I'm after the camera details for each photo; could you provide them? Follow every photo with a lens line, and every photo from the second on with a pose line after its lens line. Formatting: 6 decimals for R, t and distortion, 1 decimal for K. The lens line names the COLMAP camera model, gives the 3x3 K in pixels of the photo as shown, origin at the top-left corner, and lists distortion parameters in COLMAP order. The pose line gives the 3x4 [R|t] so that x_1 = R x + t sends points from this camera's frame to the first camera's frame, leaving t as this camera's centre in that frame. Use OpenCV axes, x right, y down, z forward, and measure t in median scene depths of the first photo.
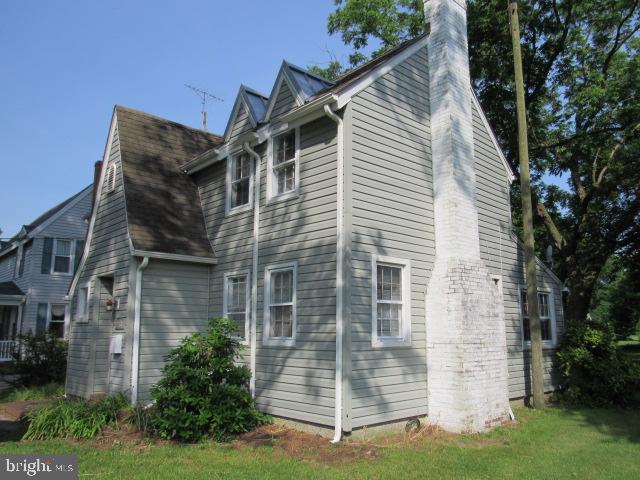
lens RADIAL K [[510.4, 0, 317.1], [0, 510.4, 240.2], [0, 0, 1]] dist [-0.037037, 0.000679]
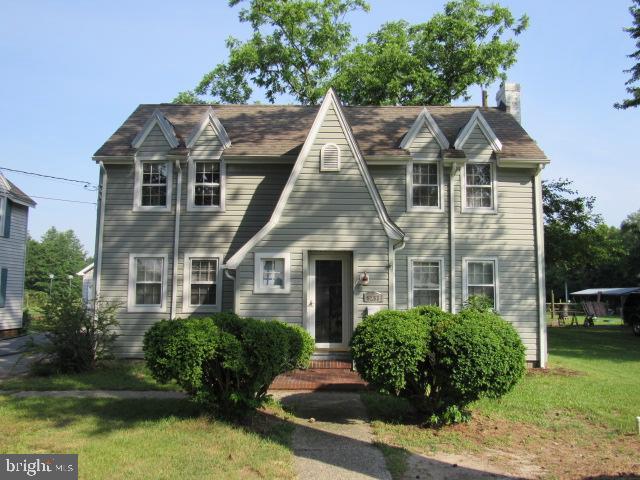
lens RADIAL K [[510.4, 0, 318.7], [0, 510.4, 244.6], [0, 0, 1]] dist [-0.037037, 0.000679]
pose [[0.683777, 0.083311, 0.724920, -1.337324], [-0.141356, 0.989765, 0.019586, 0.044035], [-0.715869, -0.115864, 0.688555, 0.318091]]
